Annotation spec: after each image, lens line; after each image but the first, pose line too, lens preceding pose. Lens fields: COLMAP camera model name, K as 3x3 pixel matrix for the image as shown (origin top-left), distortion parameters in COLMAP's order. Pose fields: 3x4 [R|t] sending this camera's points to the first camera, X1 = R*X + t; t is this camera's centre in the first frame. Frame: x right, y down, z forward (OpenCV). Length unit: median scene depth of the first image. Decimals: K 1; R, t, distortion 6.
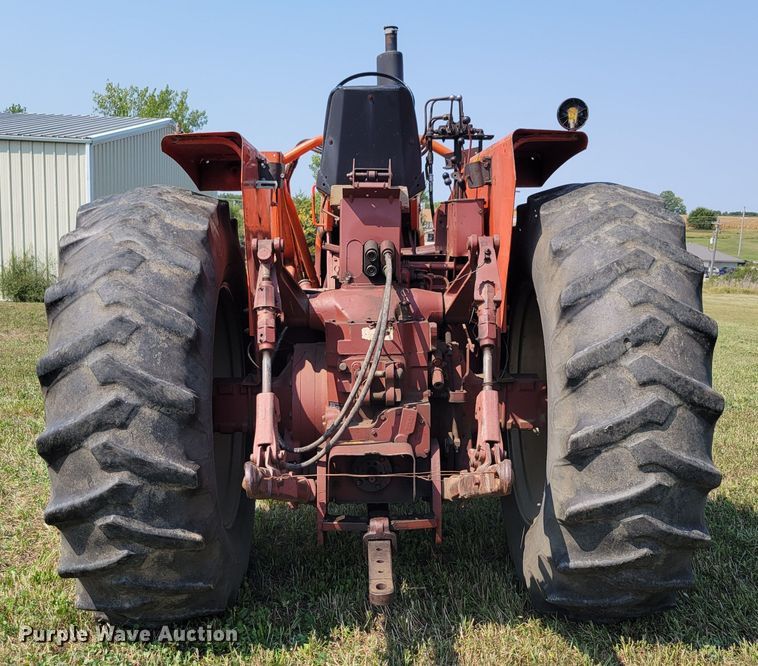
lens RADIAL K [[816.0, 0, 380.7], [0, 816.0, 357.7], [0, 0, 1]] dist [0.003135, 0.013052]
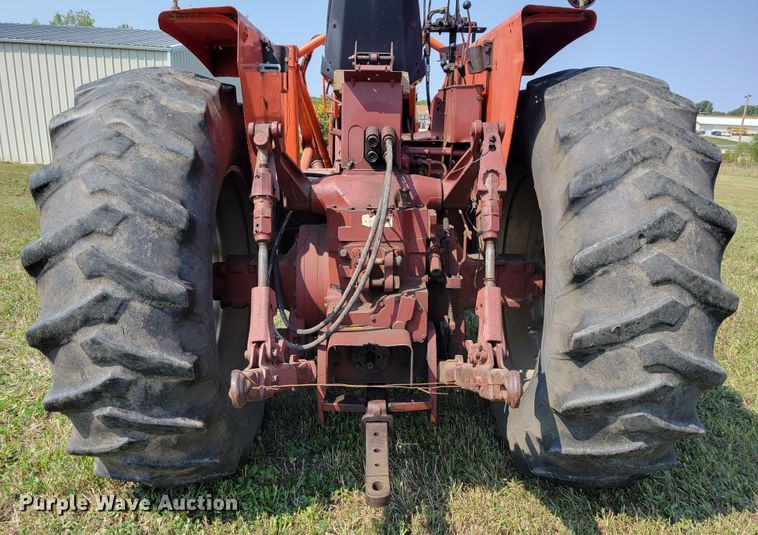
lens RADIAL K [[552.0, 0, 374.5], [0, 552.0, 287.9], [0, 0, 1]] dist [0.031961, -0.002334]
pose [[0.999852, 0.011940, -0.012384, 0.002154], [-0.010103, 0.990234, 0.139051, -0.045285], [0.013924, -0.138906, 0.990208, 0.328904]]
